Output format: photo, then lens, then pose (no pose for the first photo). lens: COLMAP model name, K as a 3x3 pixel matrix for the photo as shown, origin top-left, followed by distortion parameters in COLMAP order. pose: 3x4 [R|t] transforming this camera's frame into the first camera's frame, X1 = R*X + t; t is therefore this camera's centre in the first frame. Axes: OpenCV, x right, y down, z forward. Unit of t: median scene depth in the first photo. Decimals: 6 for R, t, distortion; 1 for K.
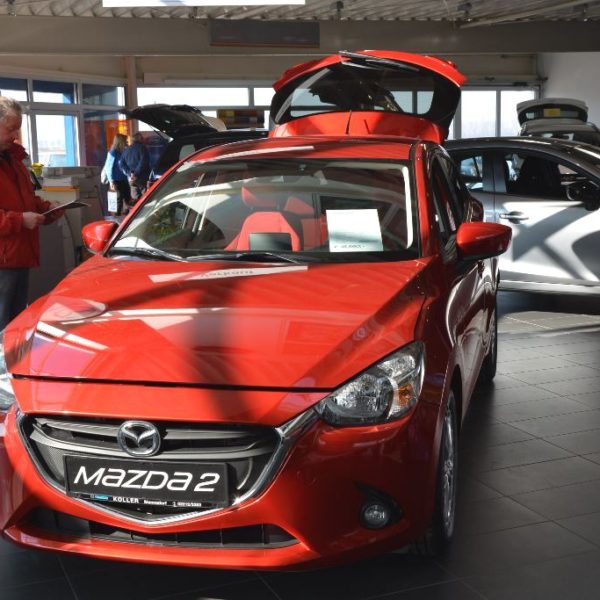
lens RADIAL K [[1010.3, 0, 299.0], [0, 1010.3, 301.3], [0, 0, 1]] dist [0.009924, 0.000000]
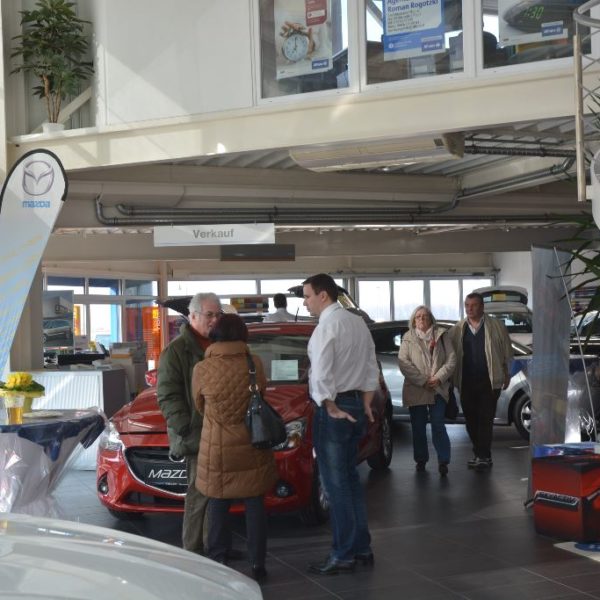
lens RADIAL K [[1010.3, 0, 301.0], [0, 1010.3, 300.8], [0, 0, 1]] dist [0.009924, 0.000000]
pose [[0.999762, -0.010490, -0.019111, 0.030635], [0.006976, 0.984466, -0.175439, 0.035438], [0.020655, 0.175264, 0.984305, -0.238090]]
